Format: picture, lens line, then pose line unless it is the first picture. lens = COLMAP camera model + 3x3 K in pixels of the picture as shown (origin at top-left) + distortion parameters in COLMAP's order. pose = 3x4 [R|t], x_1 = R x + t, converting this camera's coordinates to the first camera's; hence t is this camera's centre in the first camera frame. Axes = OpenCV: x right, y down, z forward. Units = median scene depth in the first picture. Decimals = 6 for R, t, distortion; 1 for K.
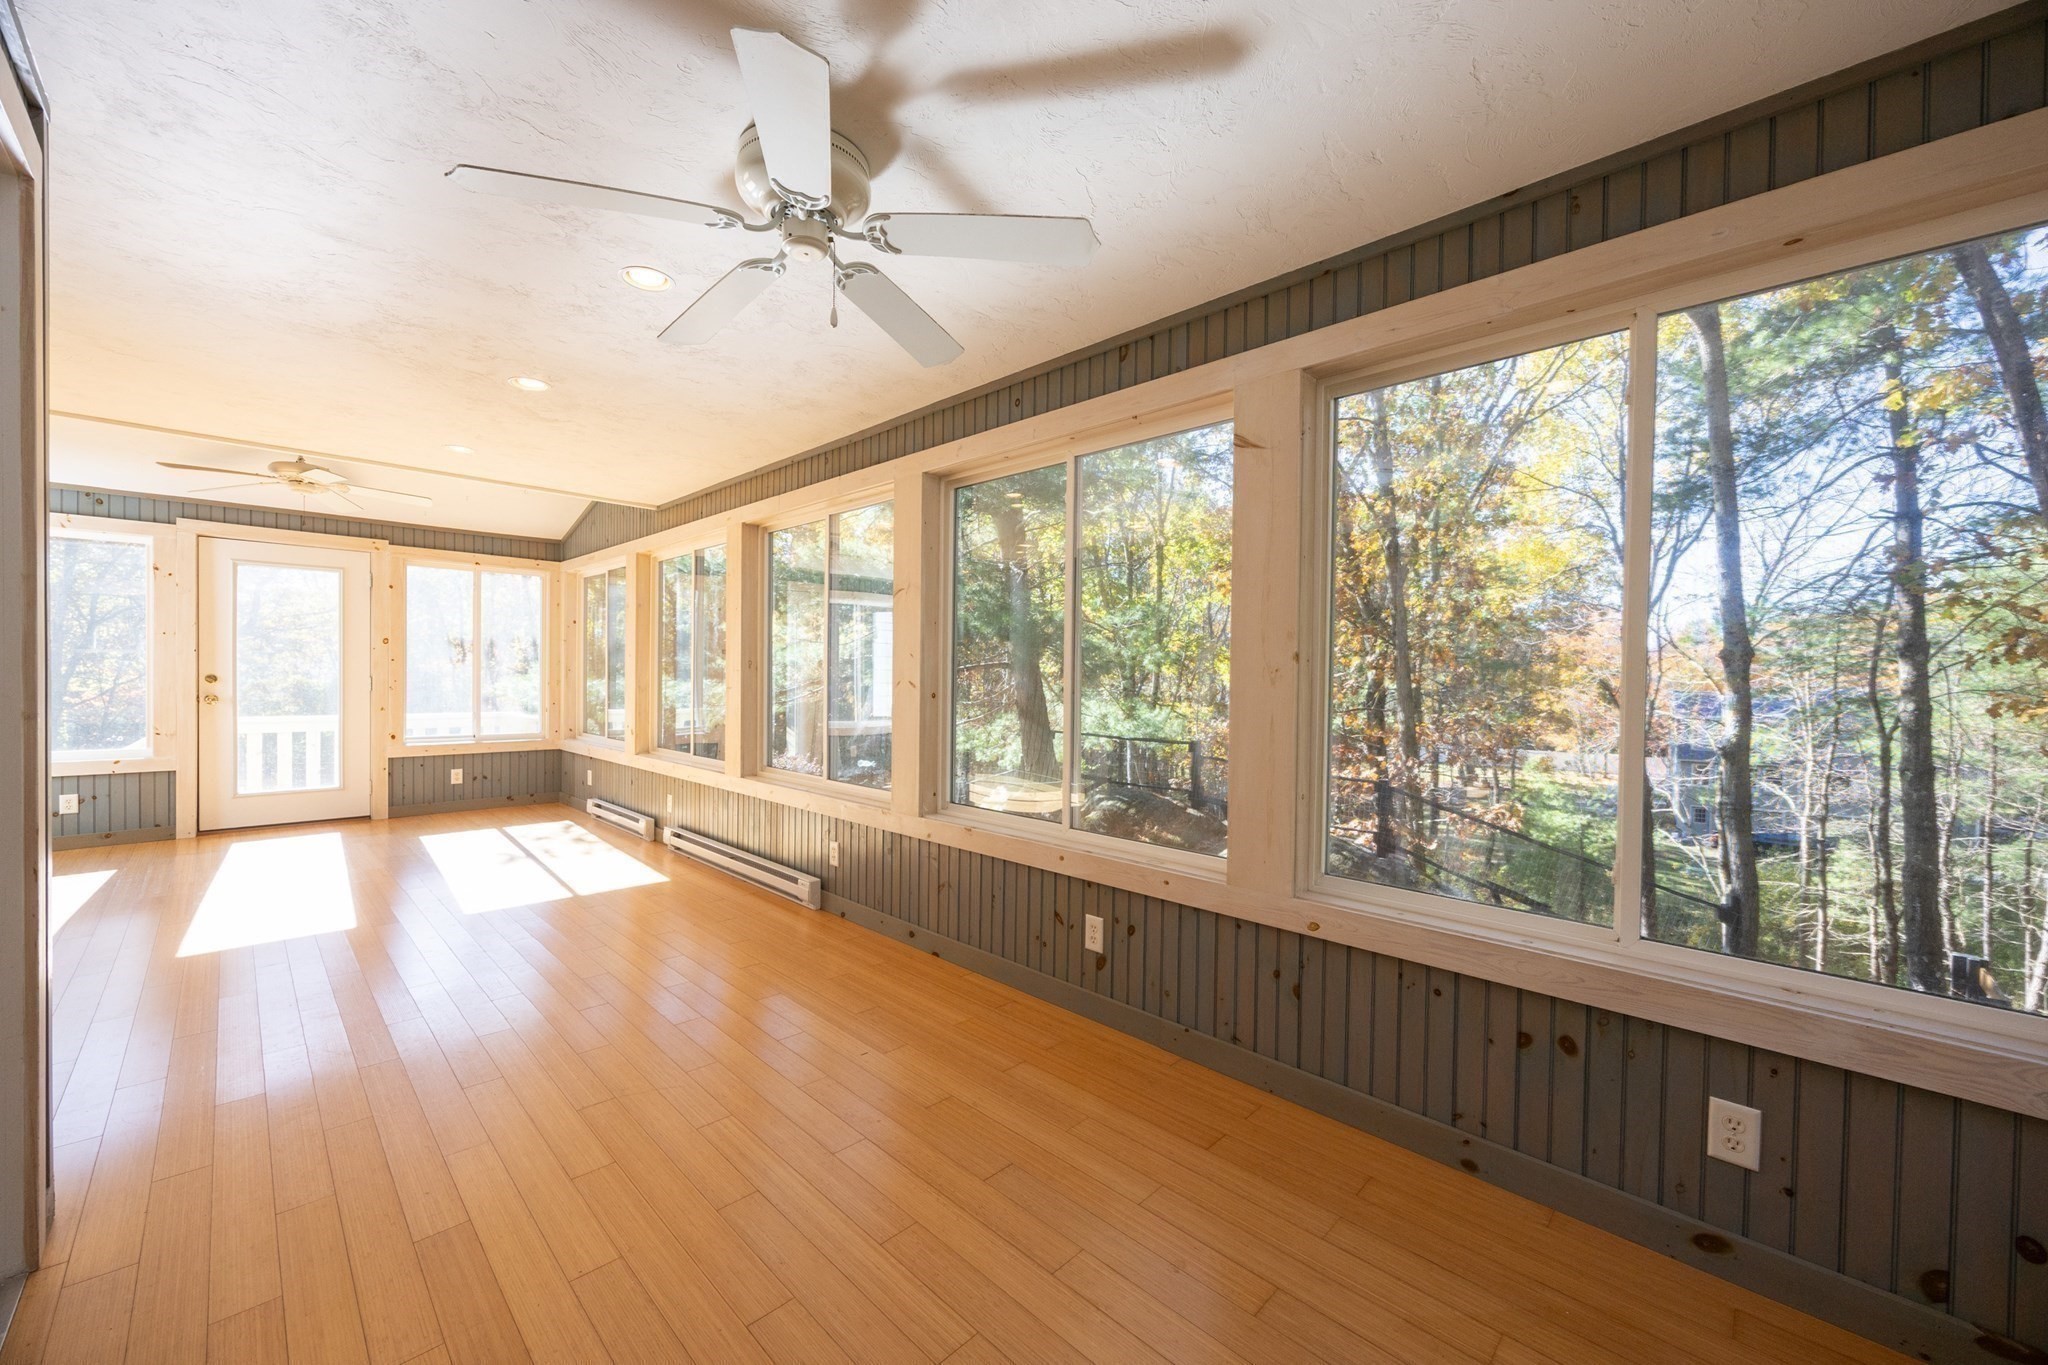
lens RADIAL K [[792.3, 0, 1021.4], [0, 792.3, 675.6], [0, 0, 1]] dist [0.001305, 0.000317]
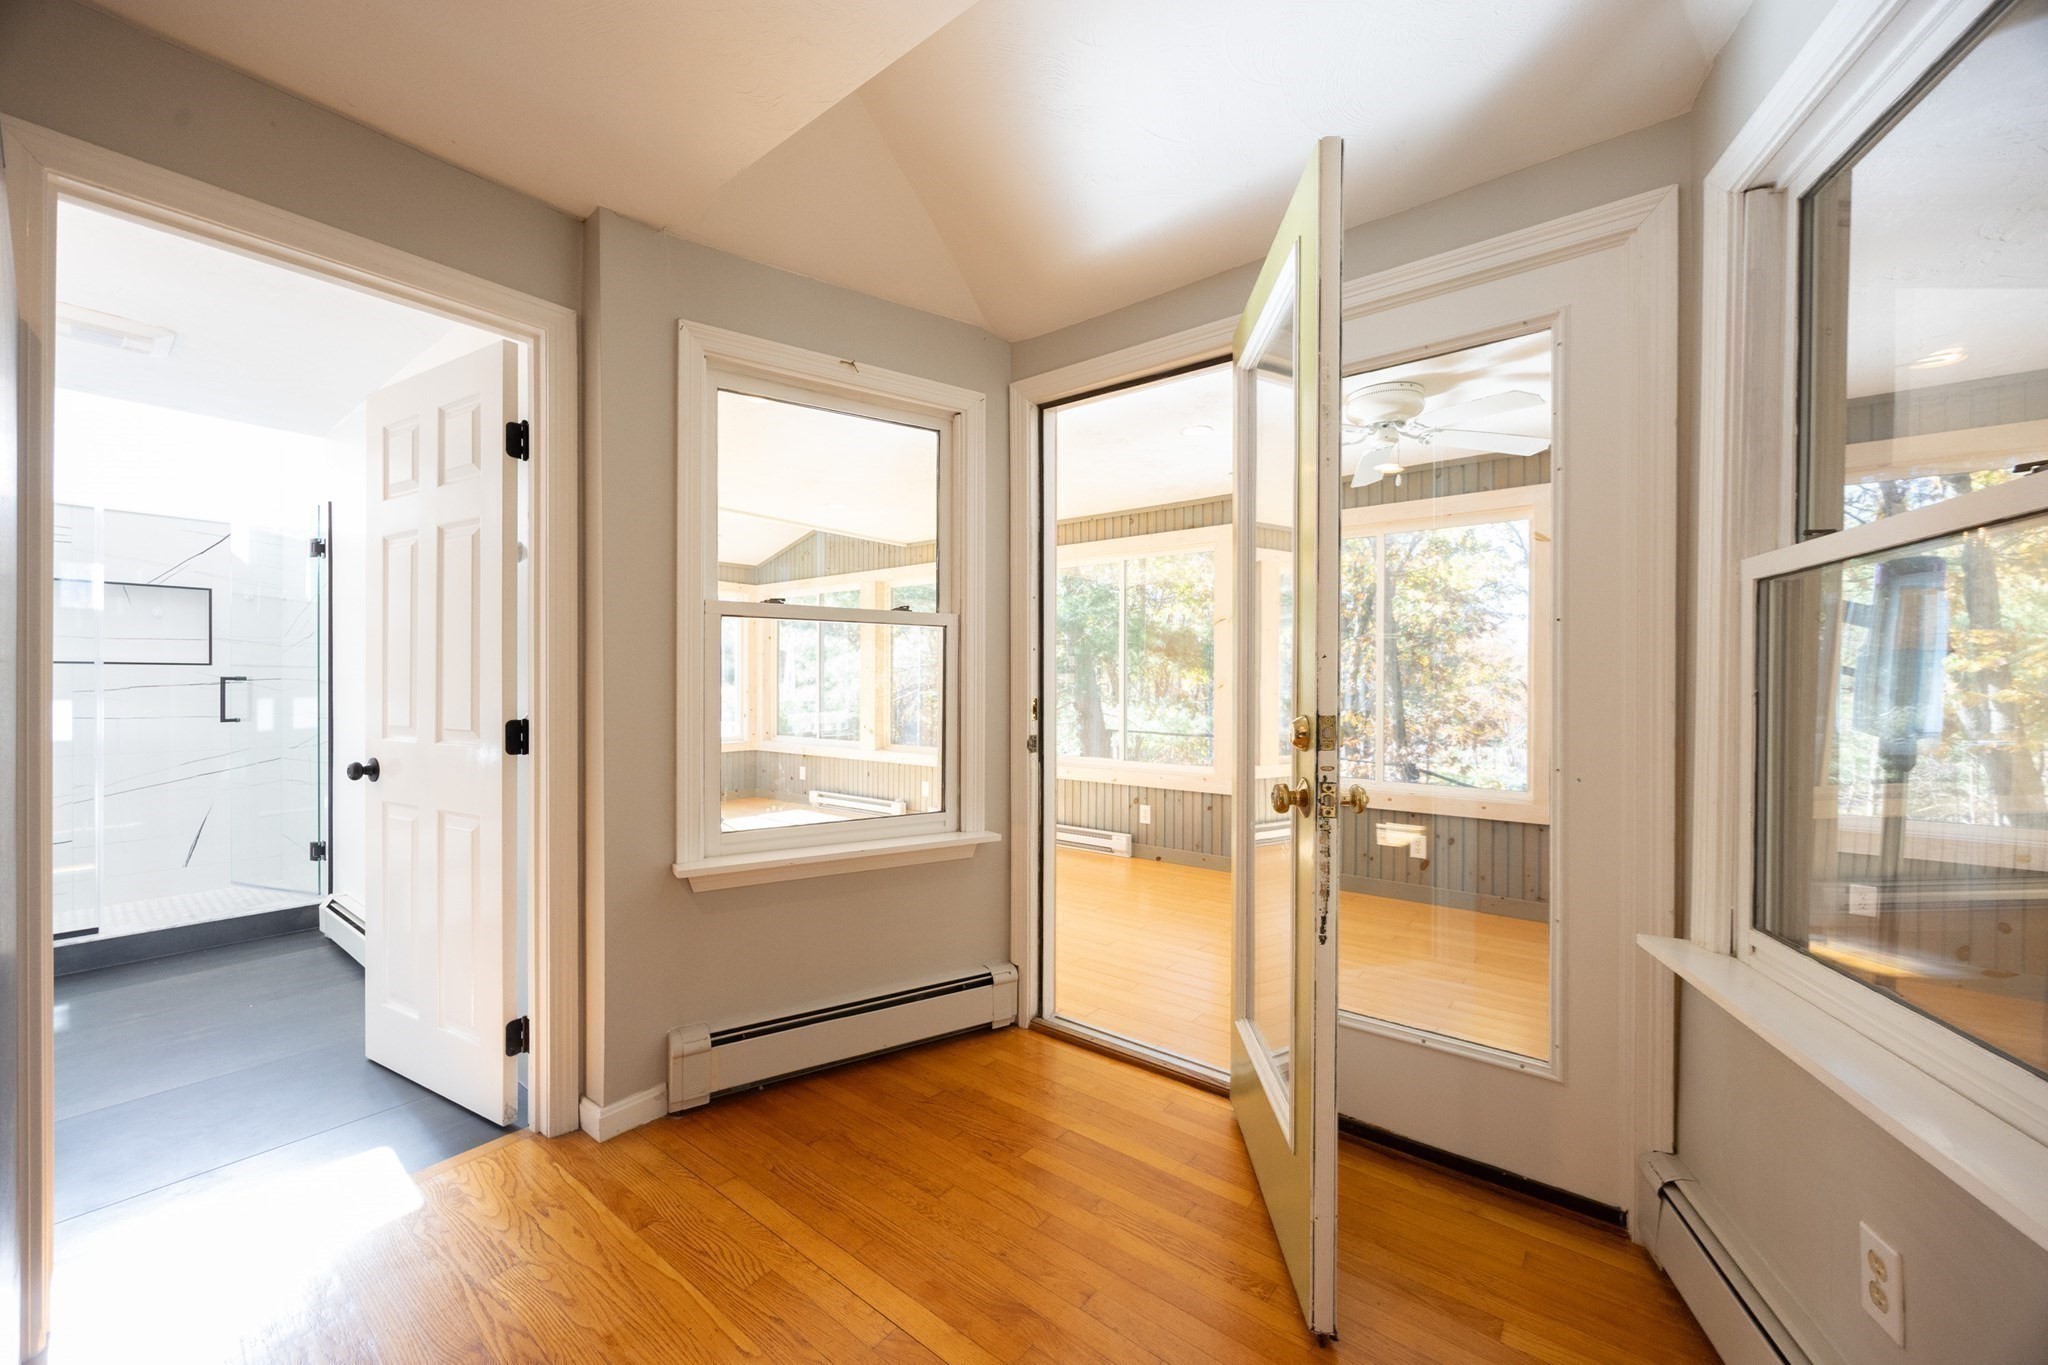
lens RADIAL K [[792.3, 0, 1021.4], [0, 792.3, 675.6], [0, 0, 1]] dist [0.001305, 0.000317]
pose [[0.992629, -0.010353, 0.120750, -0.602271], [0.011161, 0.999920, -0.006015, -0.004980], [-0.120678, 0.007318, 0.992665, -0.309398]]
